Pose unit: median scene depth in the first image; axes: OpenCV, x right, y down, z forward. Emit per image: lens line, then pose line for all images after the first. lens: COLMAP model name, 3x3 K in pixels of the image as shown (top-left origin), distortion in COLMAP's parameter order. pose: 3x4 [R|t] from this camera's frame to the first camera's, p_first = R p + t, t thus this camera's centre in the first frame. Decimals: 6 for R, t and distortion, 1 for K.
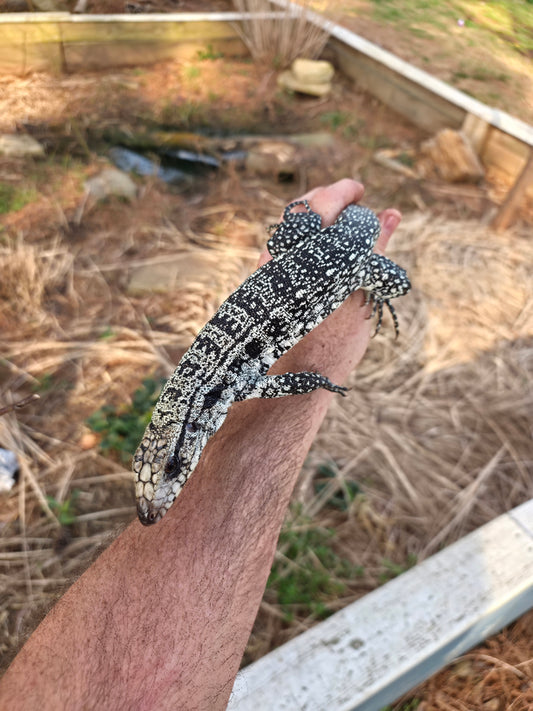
lens RADIAL K [[501.5, 0, 271.0], [0, 501.5, 340.4], [0, 0, 1]] dist [0.054807, -0.104085]
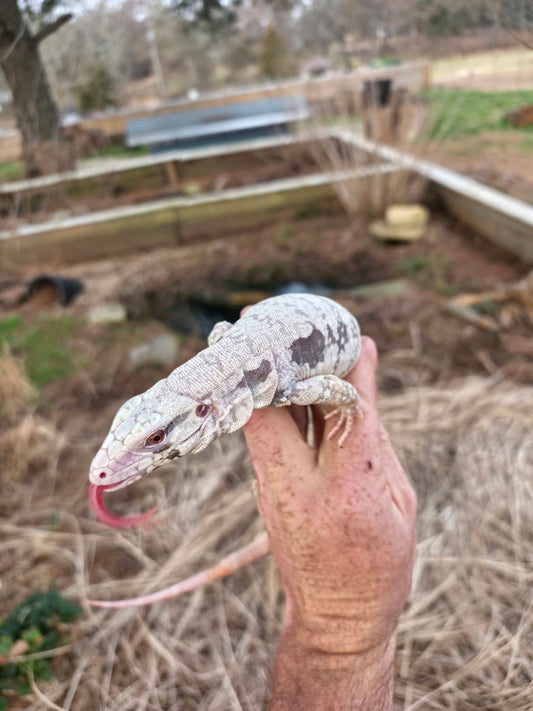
lens RADIAL K [[495.1, 0, 266.5], [0, 495.1, 355.5], [0, 0, 1]] dist [-0.009892, -0.002391]
pose [[0.926191, -0.017487, -0.376650, 0.476254], [-0.062863, 0.977782, -0.199978, -0.185783], [0.371778, 0.208895, 0.904513, 0.280351]]
